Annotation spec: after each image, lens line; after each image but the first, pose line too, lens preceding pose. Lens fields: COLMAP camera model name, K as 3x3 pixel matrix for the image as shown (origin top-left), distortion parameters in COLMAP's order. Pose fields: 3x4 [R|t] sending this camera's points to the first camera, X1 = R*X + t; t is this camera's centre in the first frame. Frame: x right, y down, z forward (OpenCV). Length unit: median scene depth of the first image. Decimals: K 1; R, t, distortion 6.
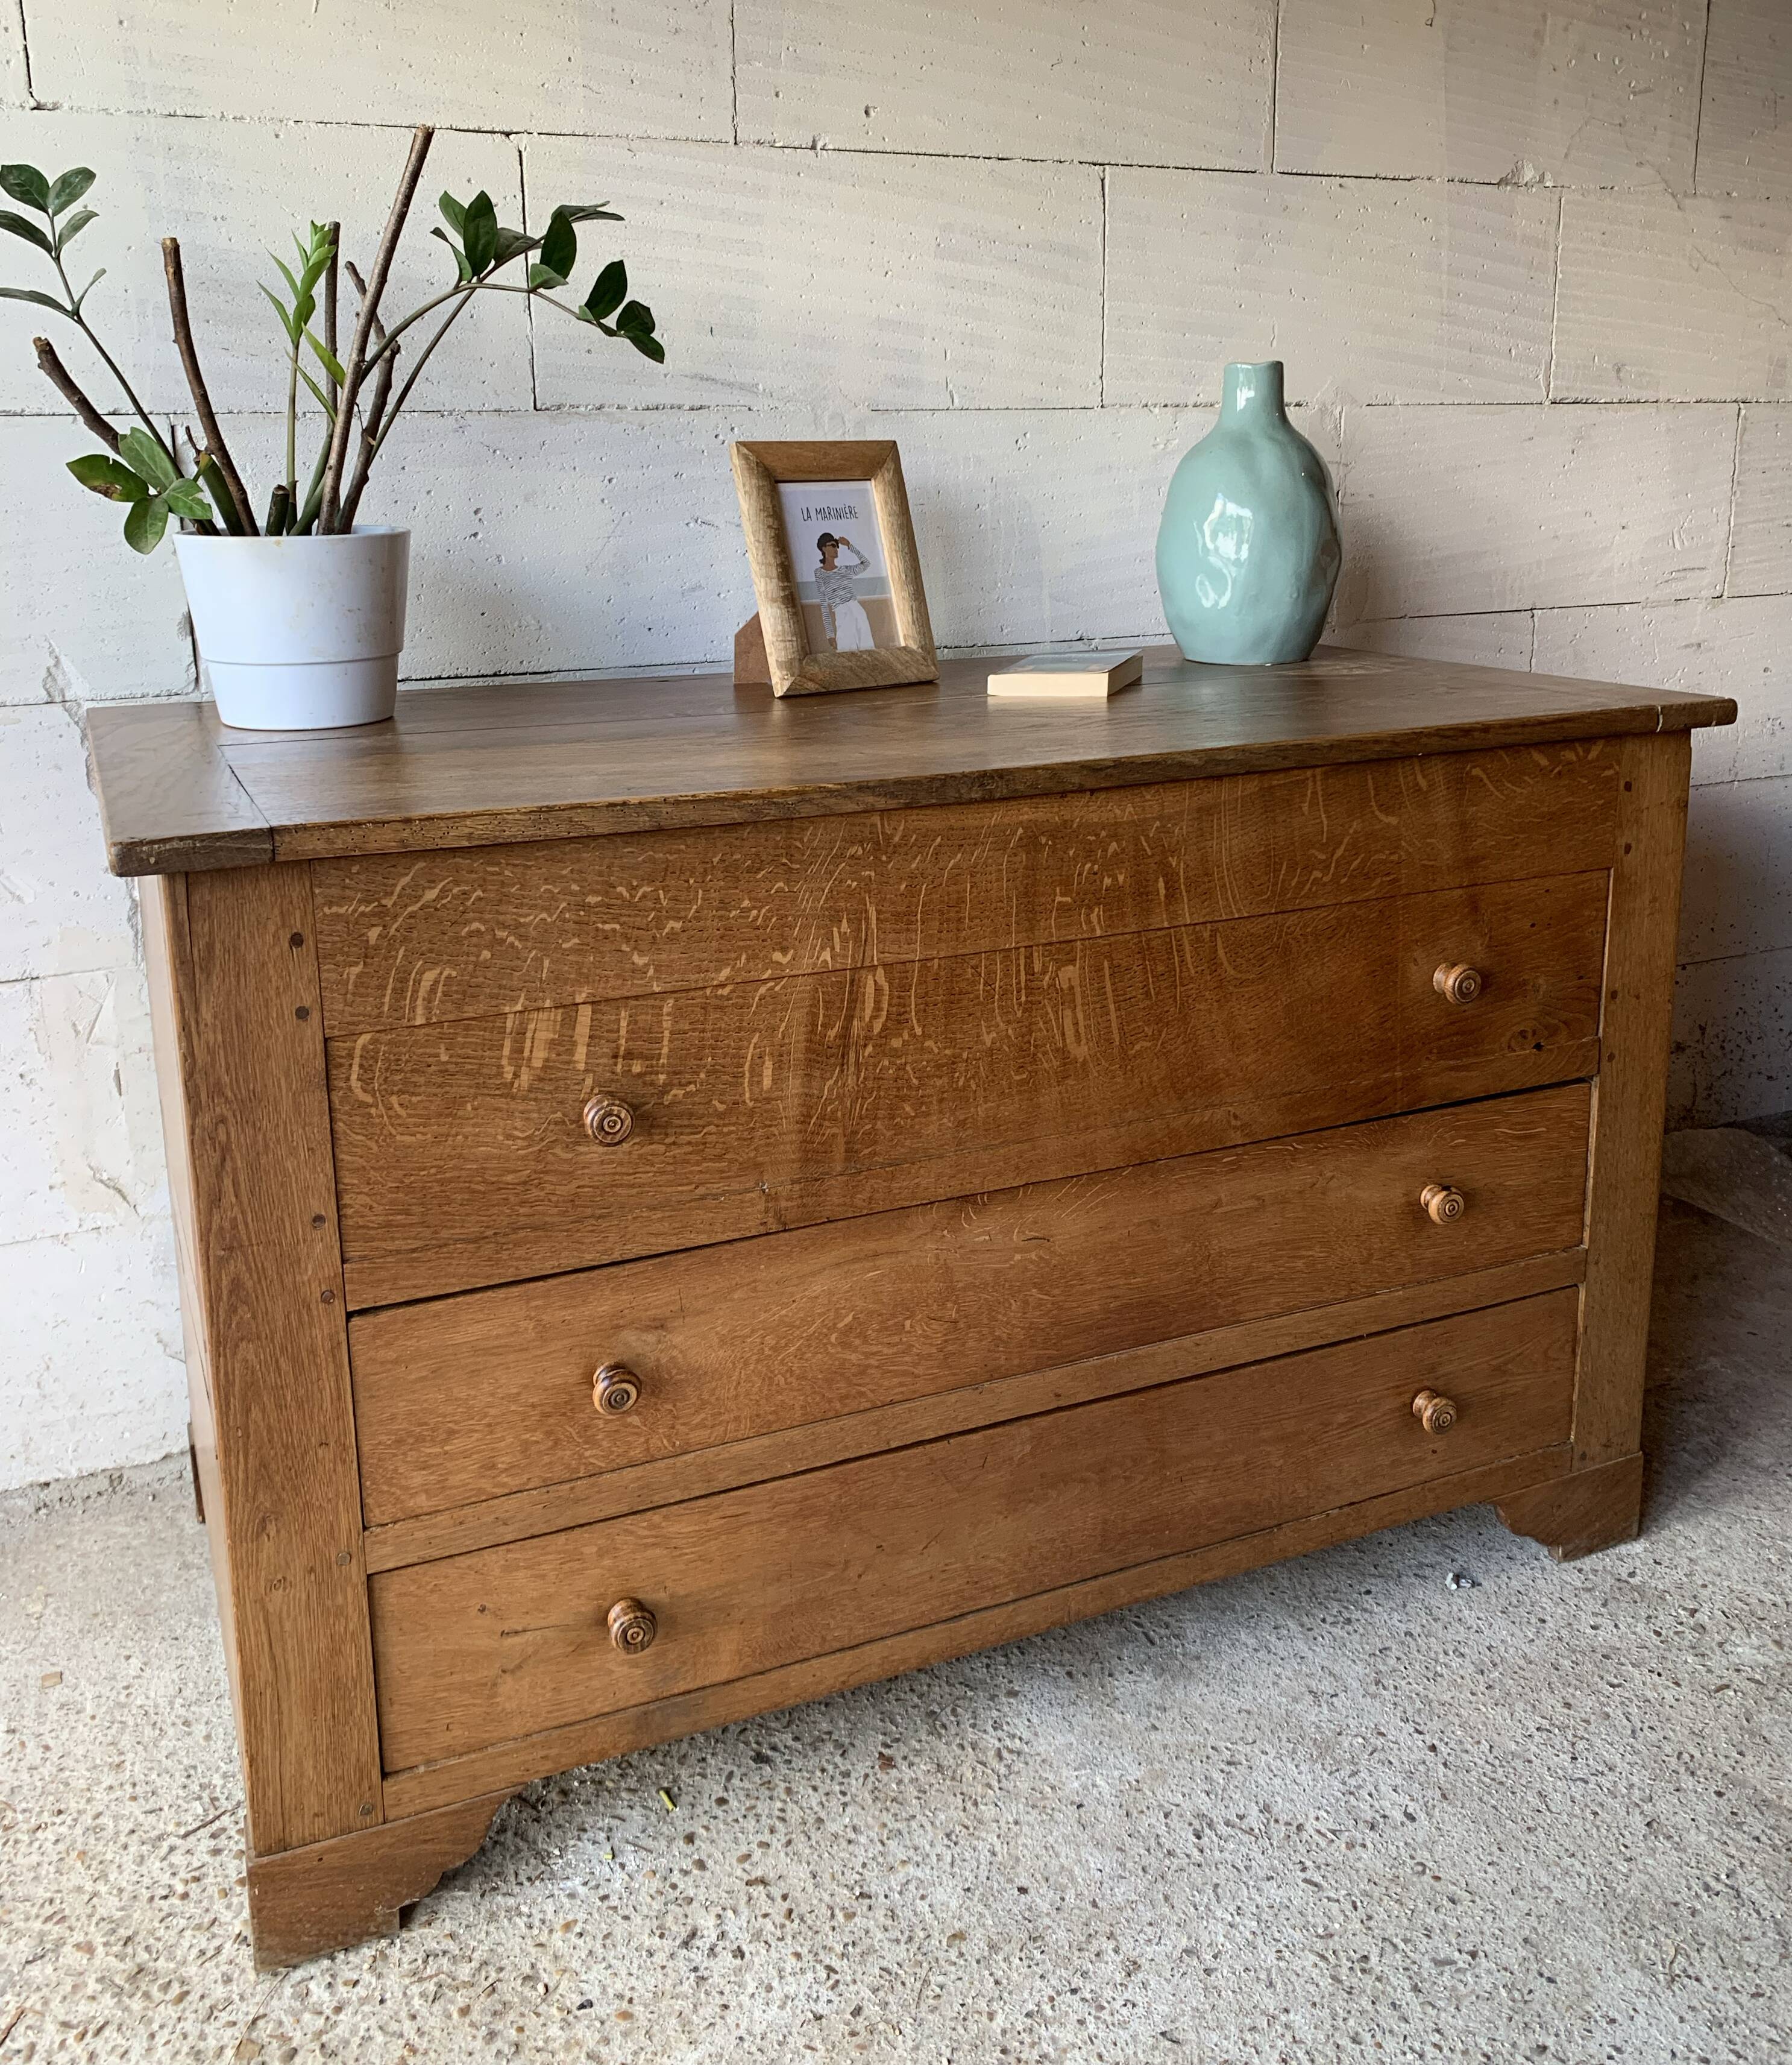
lens RADIAL K [[1877.4, 0, 901.7], [0, 1877.4, 855.6], [0, 0, 1]] dist [0.060939, -0.069611]
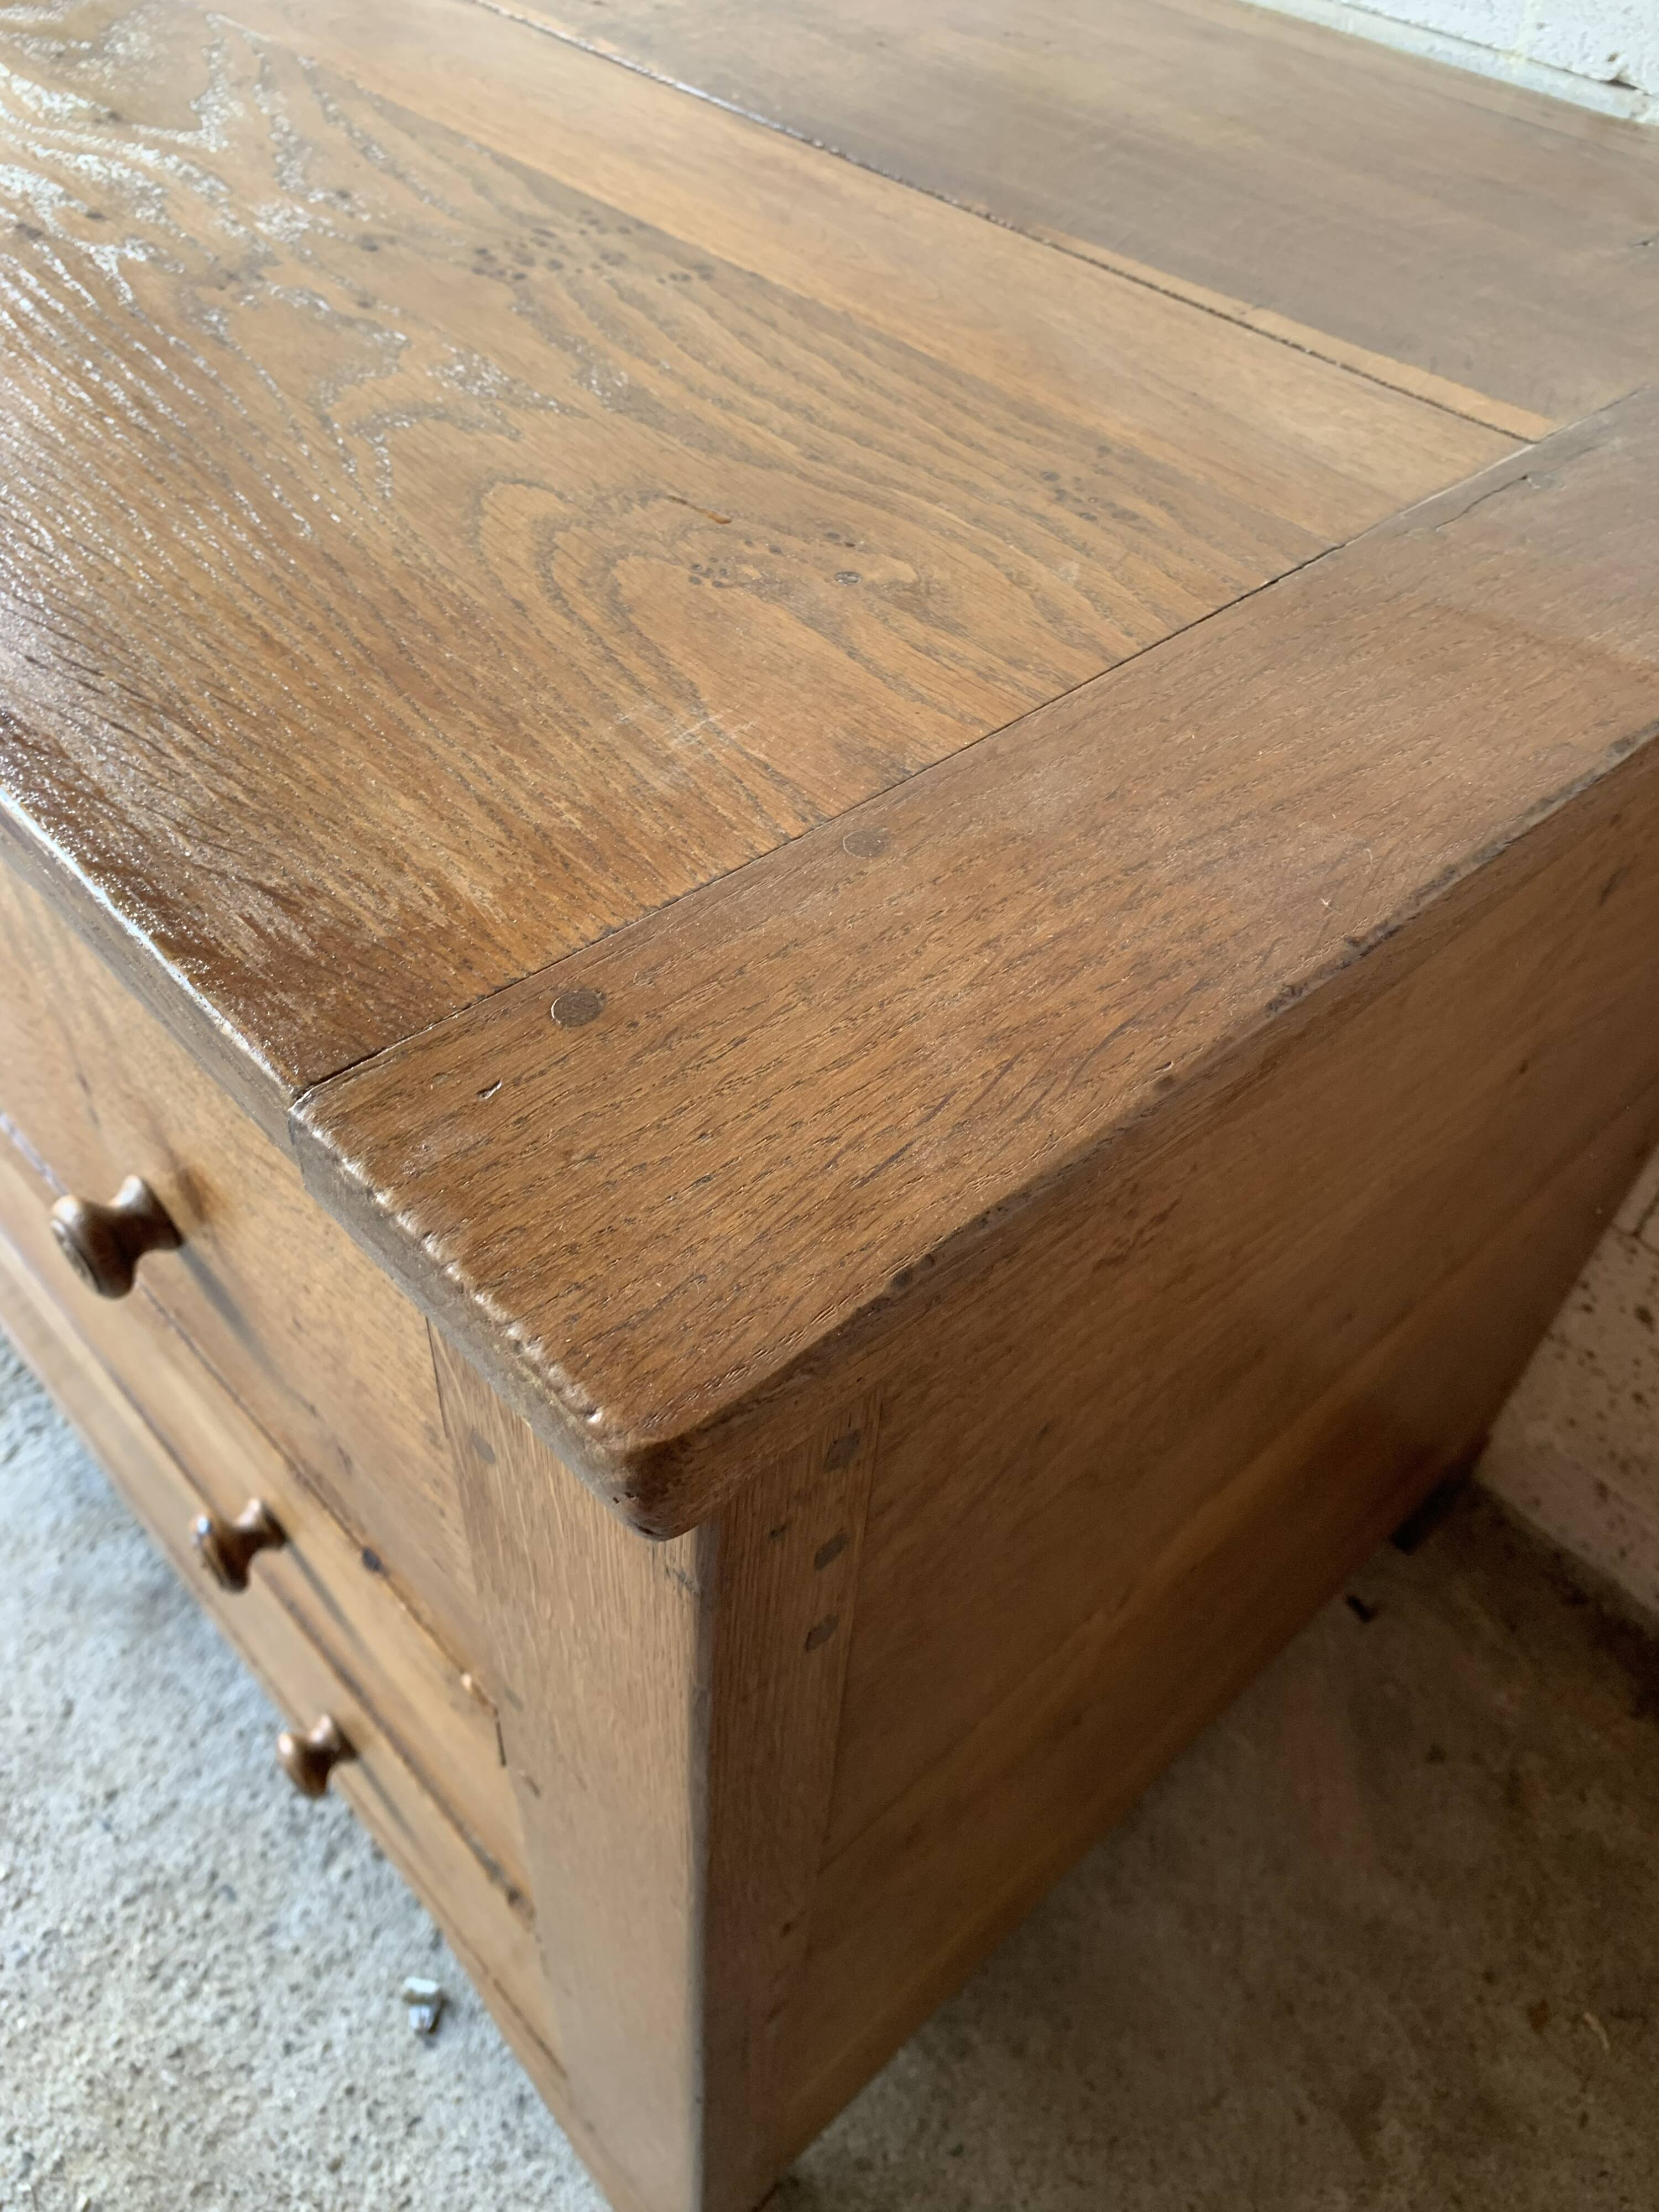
lens RADIAL K [[1723.2, 0, 826.0], [0, 1723.2, 1109.5], [0, 0, 1]] dist [0.021714, -0.020910]
pose [[0.318657, 0.709055, -0.629046, 0.591543], [-0.247756, 0.702876, 0.666770, -0.236924], [0.914918, -0.056621, 0.399649, 1.154029]]
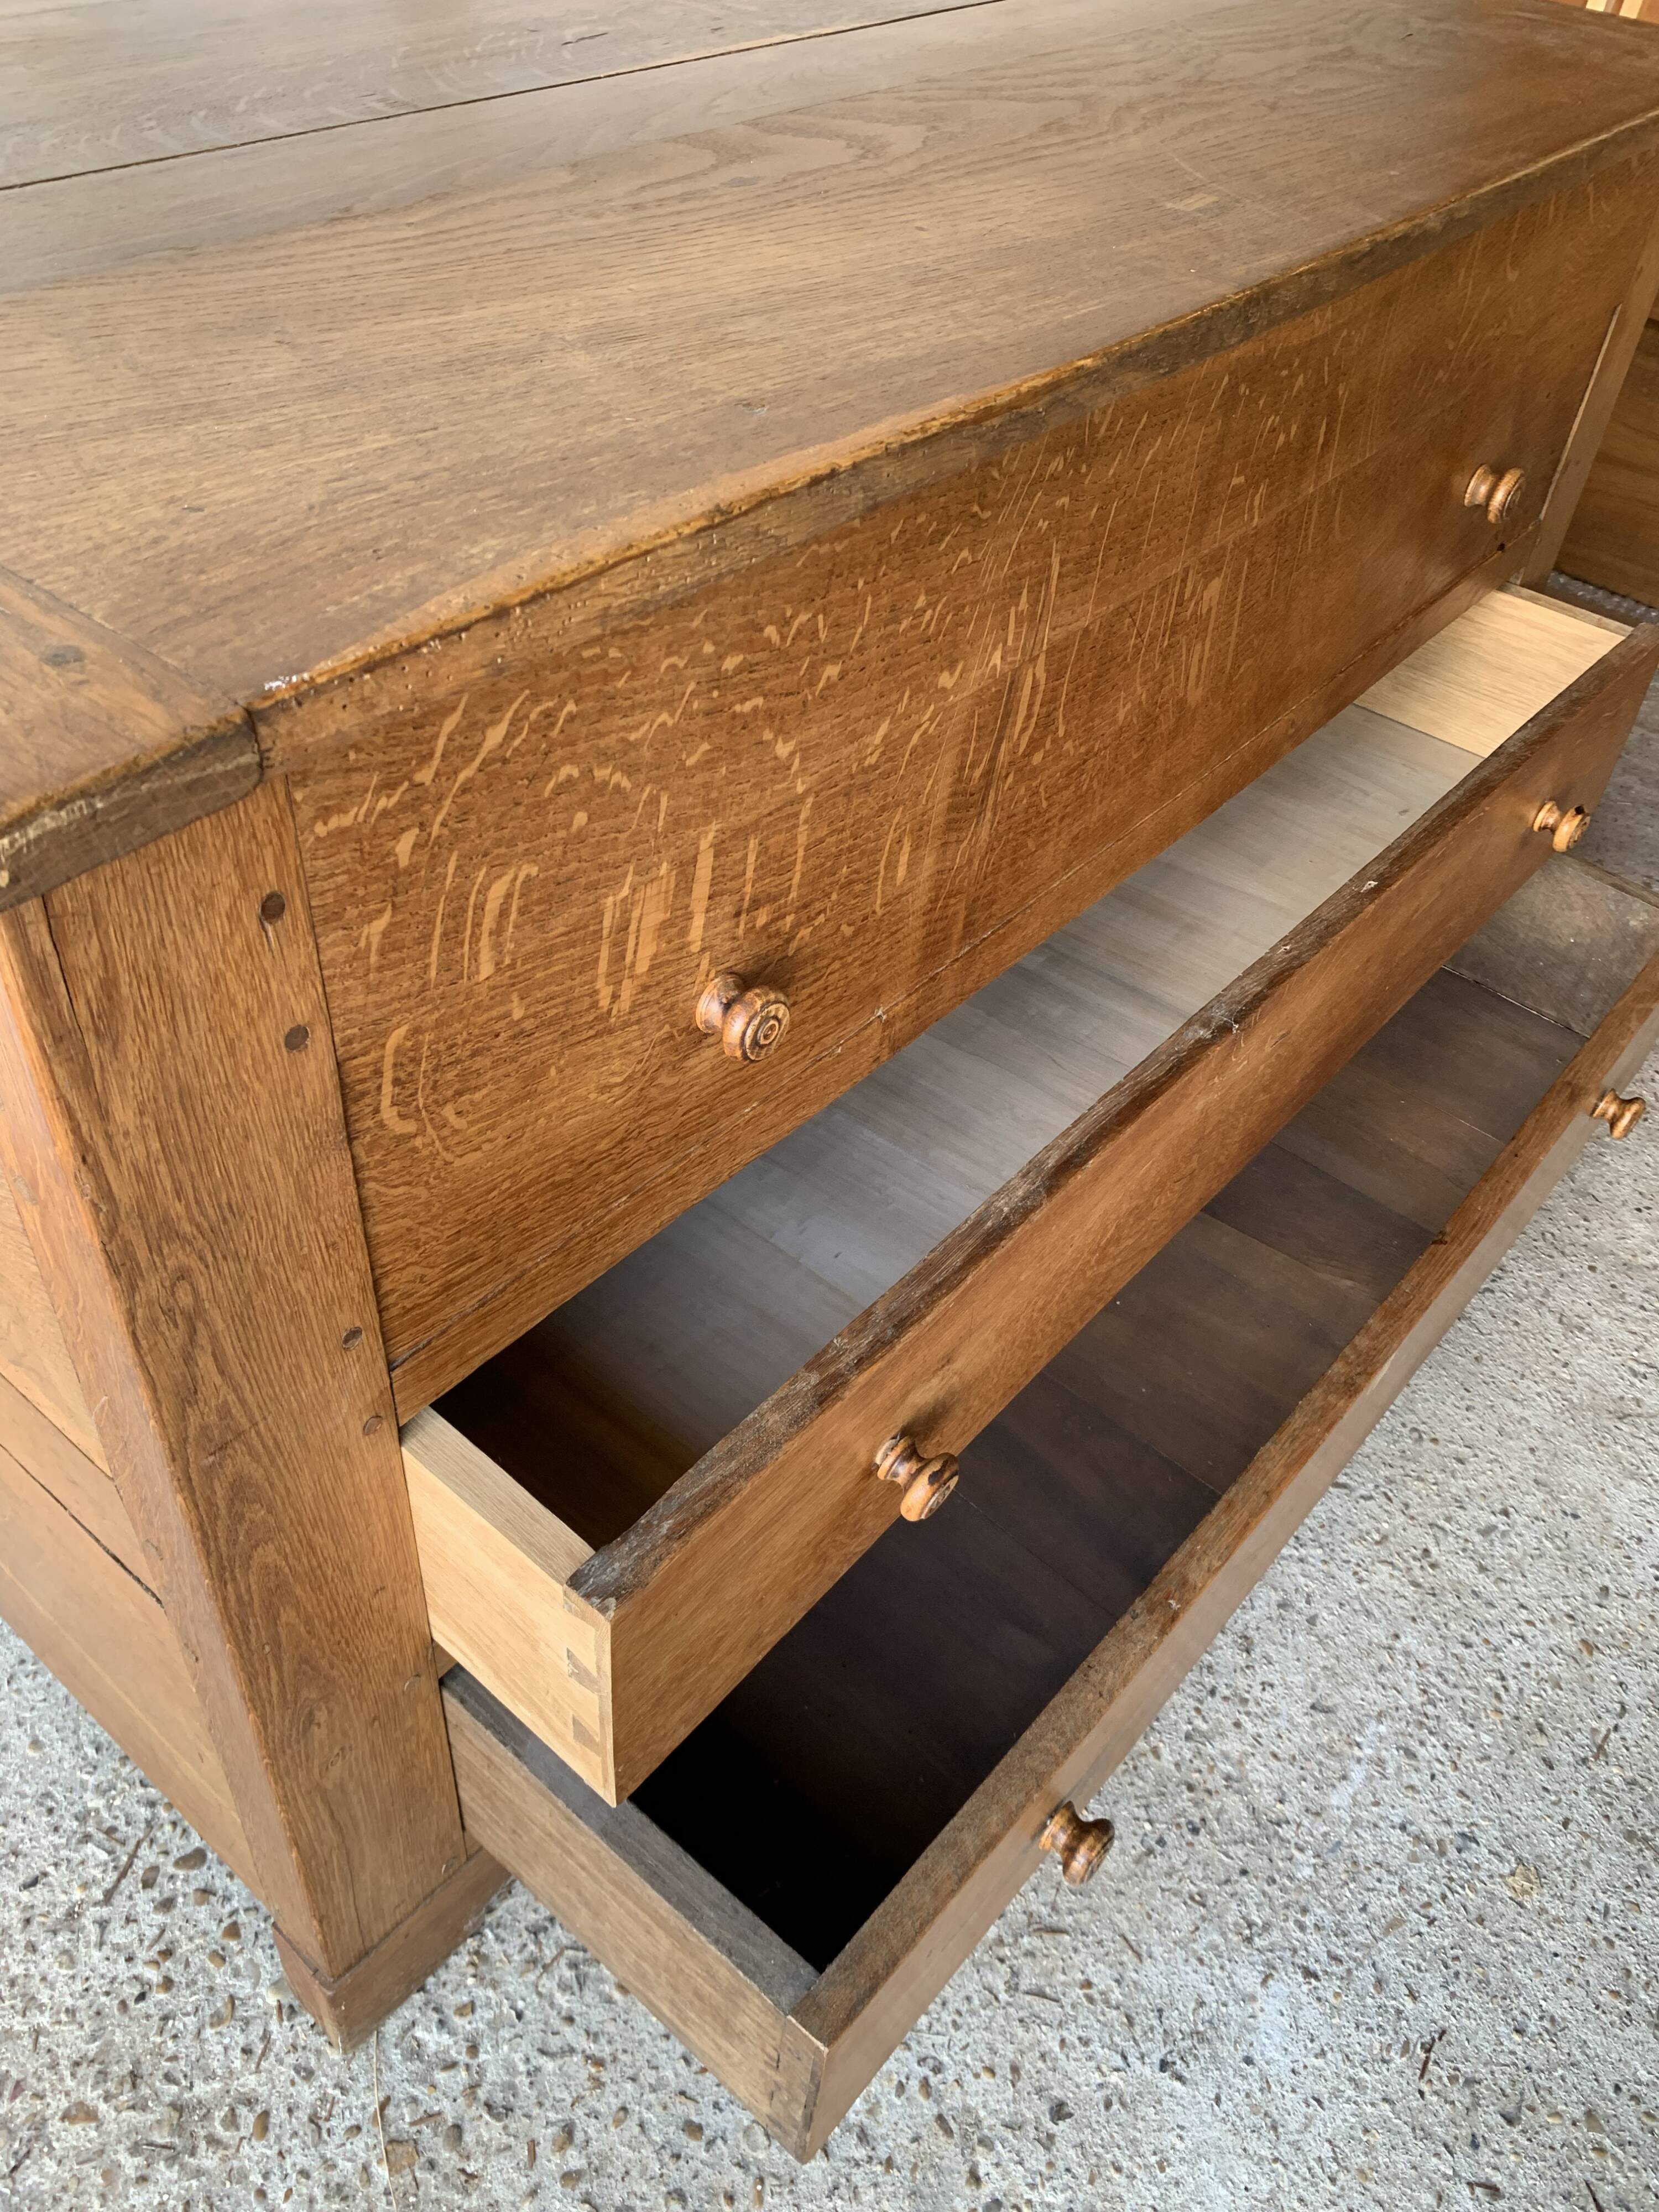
lens RADIAL K [[1723.2, 0, 826.0], [0, 1723.2, 1109.5], [0, 0, 1]] dist [0.021714, -0.020910]
pose [[0.895230, -0.246209, 0.371410, -0.315350], [0.013754, 0.848365, 0.529233, -0.110451], [-0.445393, -0.468677, 0.762868, 0.524603]]
